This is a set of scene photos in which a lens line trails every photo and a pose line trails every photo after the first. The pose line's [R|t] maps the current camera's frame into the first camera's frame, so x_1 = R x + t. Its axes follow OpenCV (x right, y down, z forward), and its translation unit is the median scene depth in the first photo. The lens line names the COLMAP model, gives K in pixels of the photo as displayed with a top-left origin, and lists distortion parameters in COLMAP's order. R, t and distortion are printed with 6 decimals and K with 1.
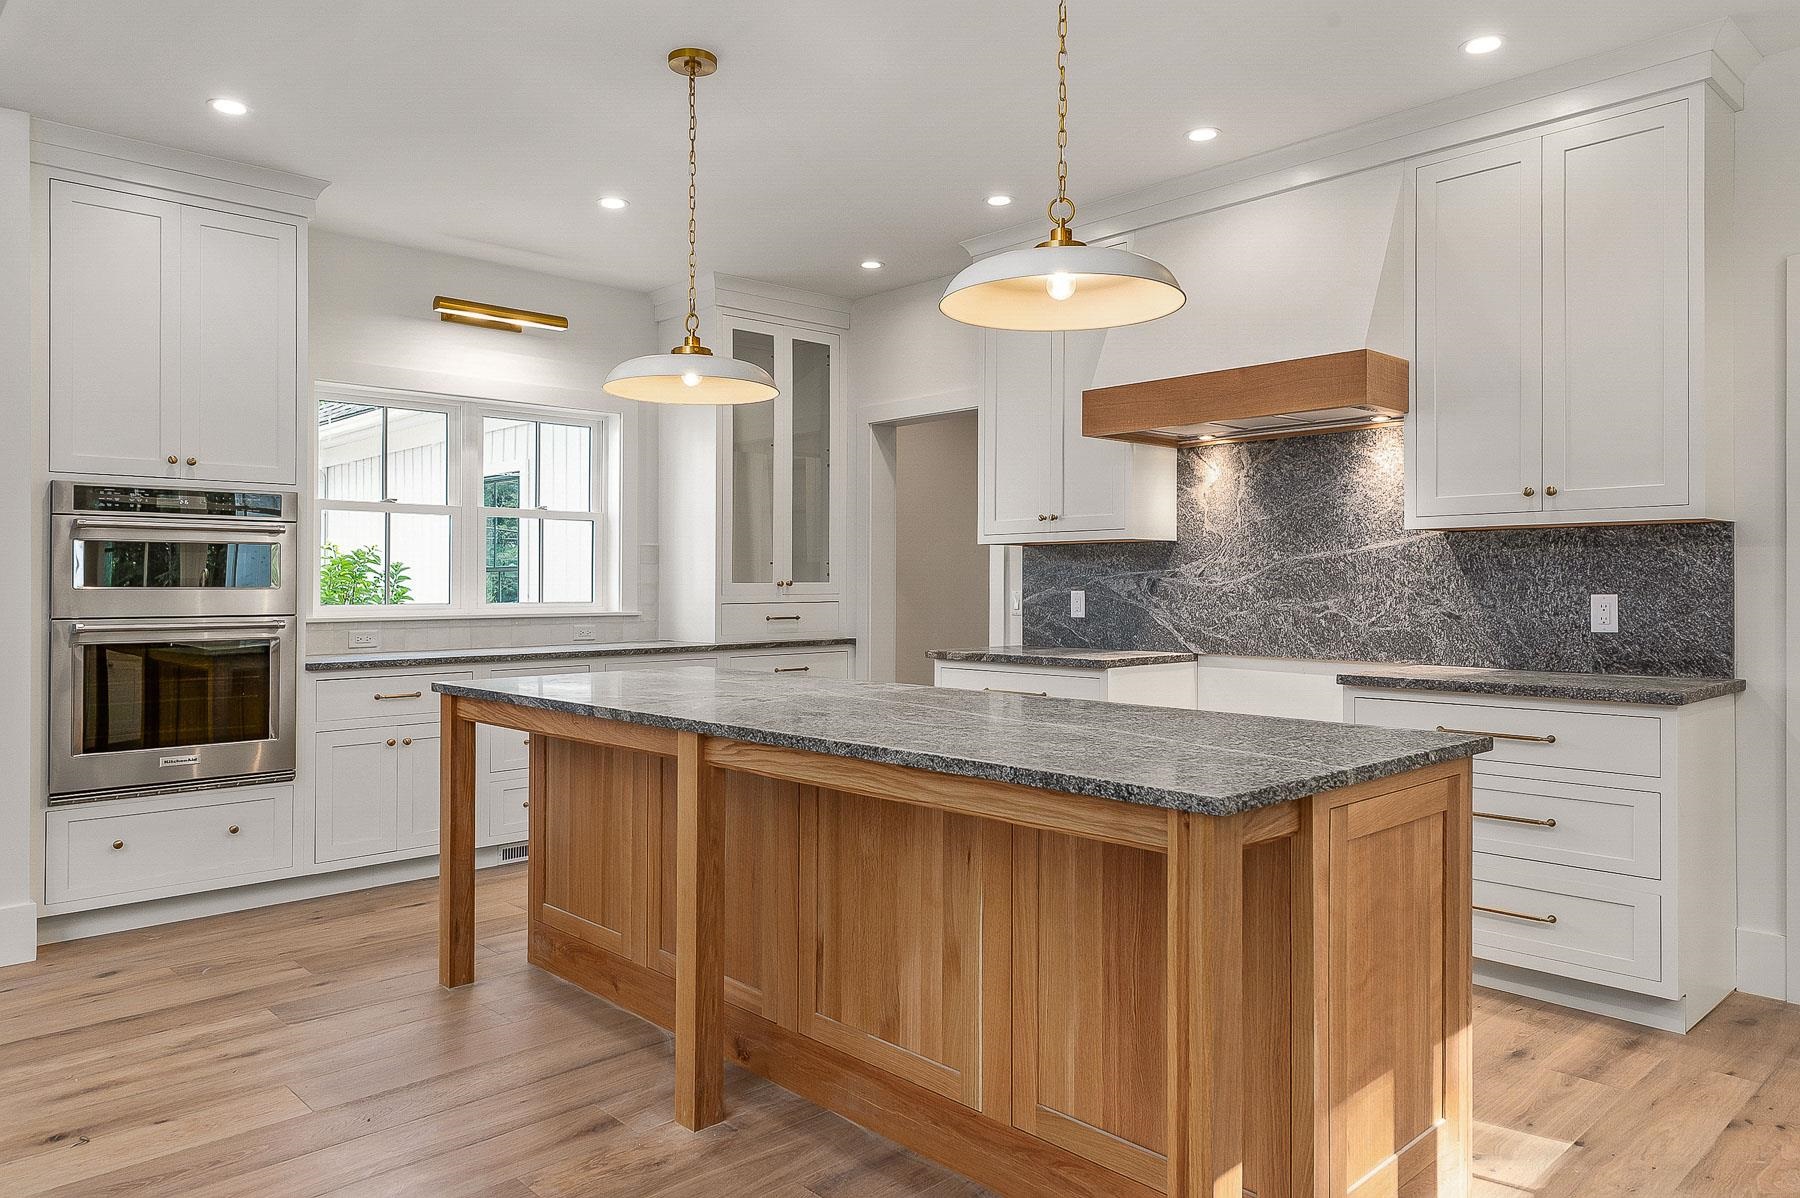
lens RADIAL K [[1192.1, 0, 893.5], [0, 1192.1, 587.5], [0, 0, 1]] dist [0.032630, -0.023399]
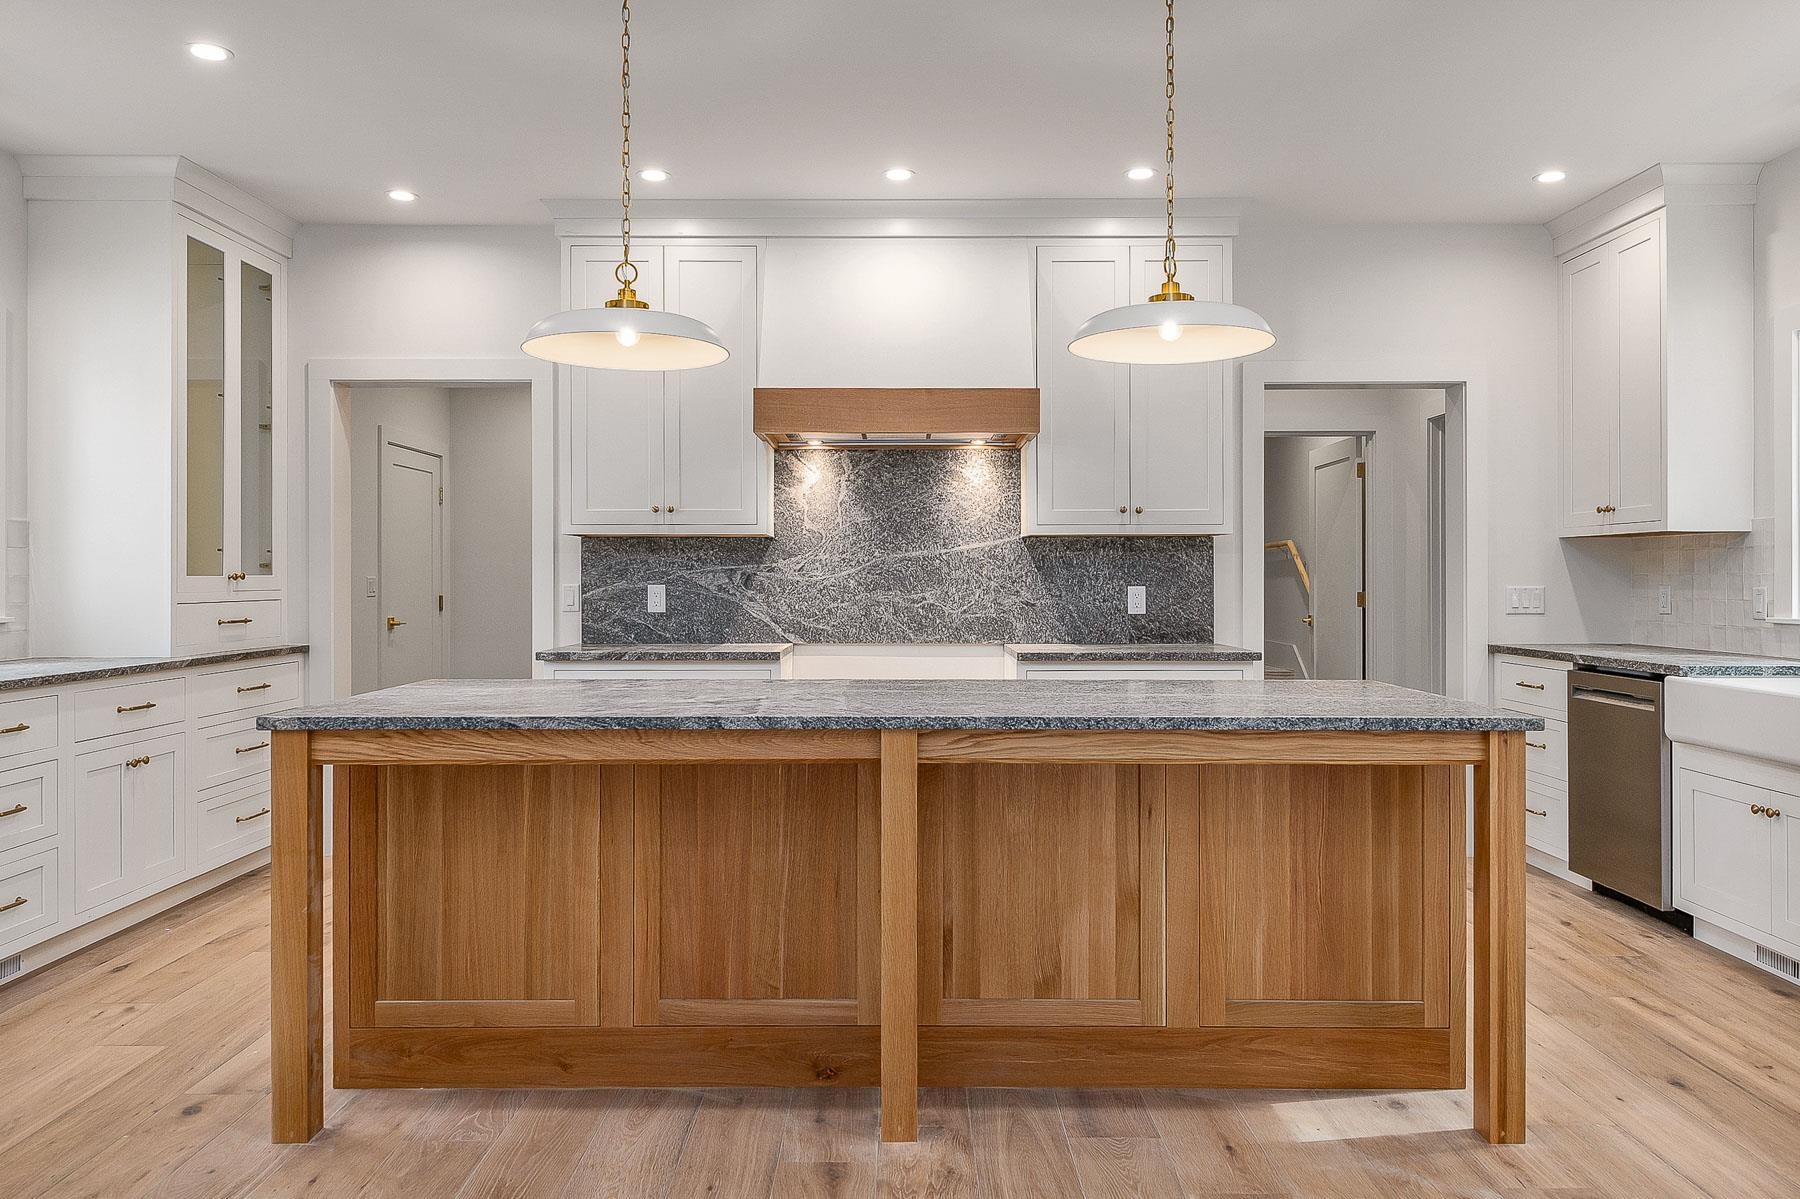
lens RADIAL K [[1247.4, 0, 890.6], [0, 1247.4, 581.7], [0, 0, 1]] dist [0.020910, -0.017600]
pose [[0.687089, 0.000051, 0.726573, -0.563496], [0.000592, 1.000000, -0.000631, 0.001076], [-0.726573, 0.000864, 0.687089, 0.197144]]
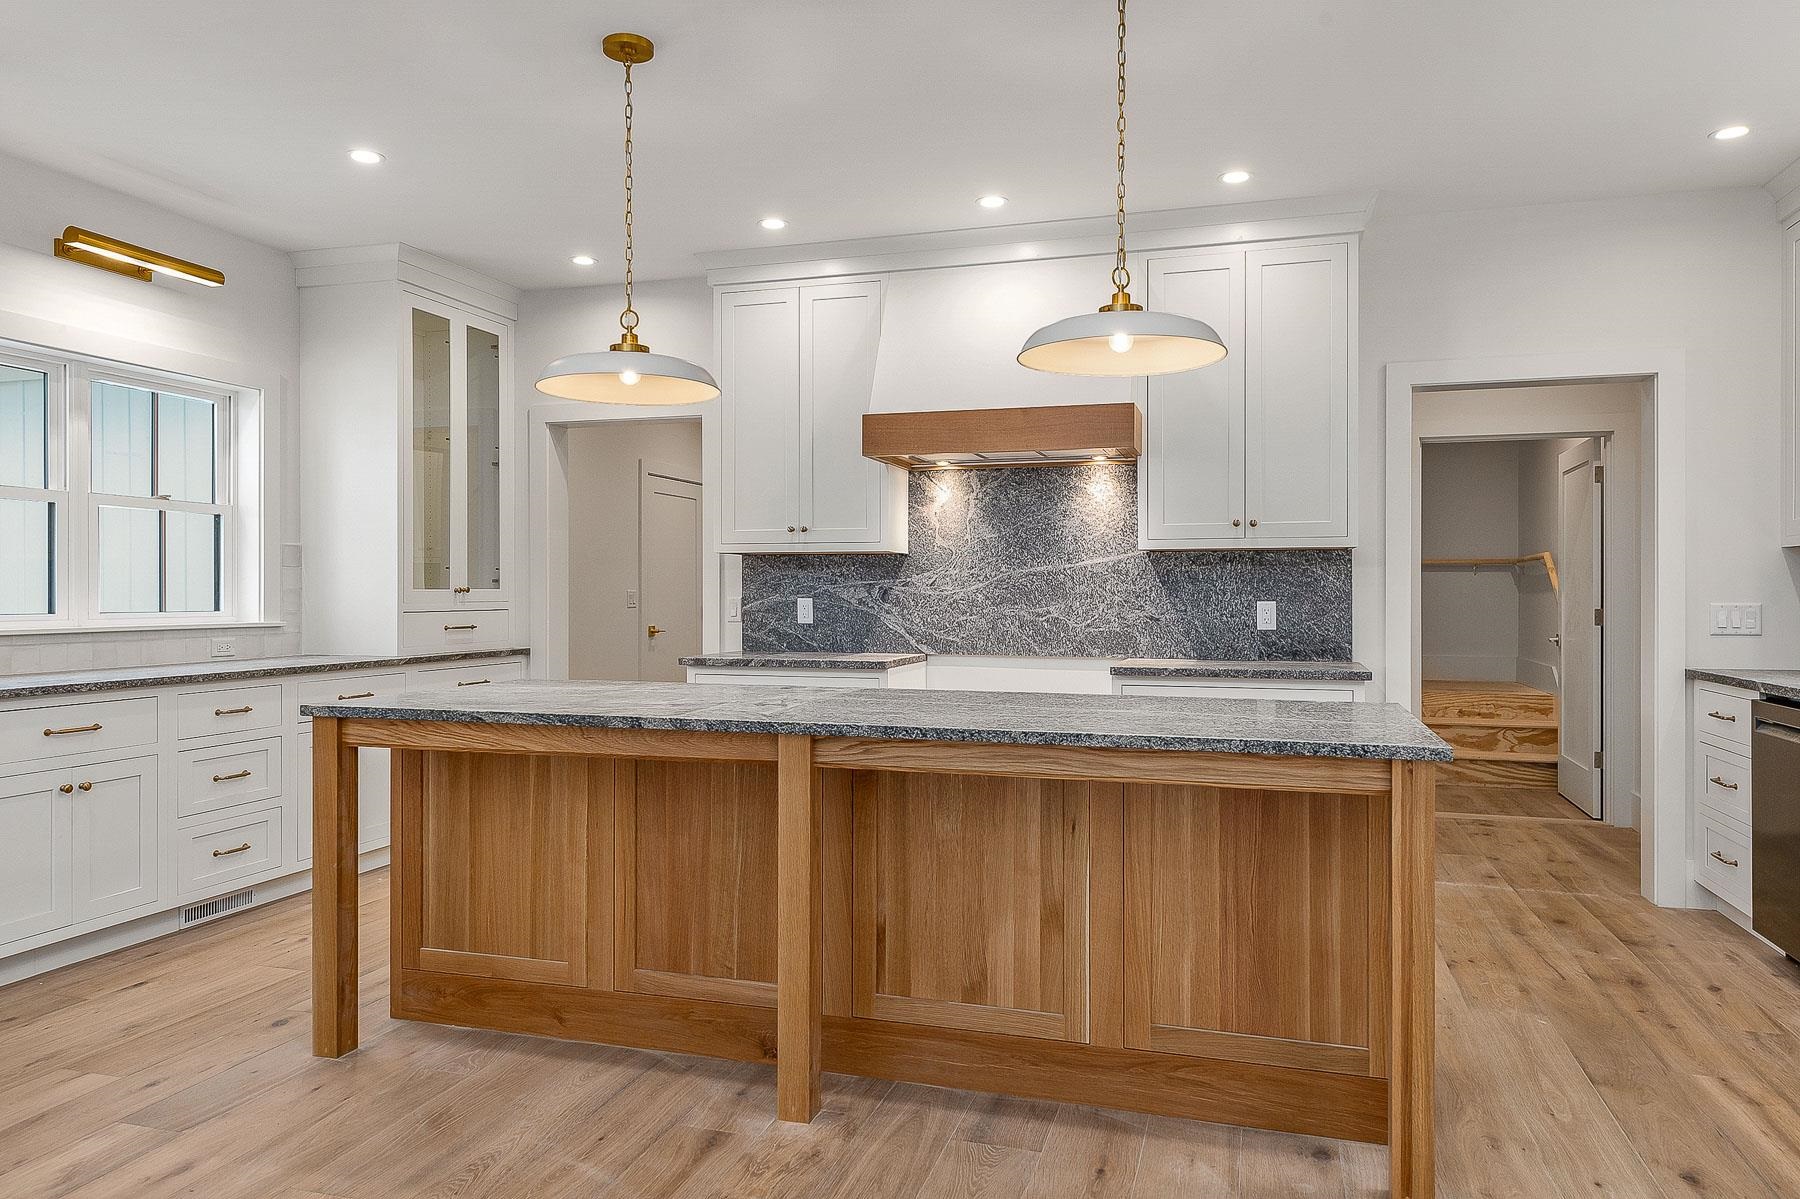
lens RADIAL K [[1192.1, 0, 890.4], [0, 1192.1, 600.7], [0, 0, 1]] dist [0.032630, -0.023399]
pose [[0.869562, 0.000342, 0.493823, -0.376965], [-0.002451, 0.999990, 0.003624, 0.000988], [-0.493817, -0.004361, 0.869555, 0.045473]]
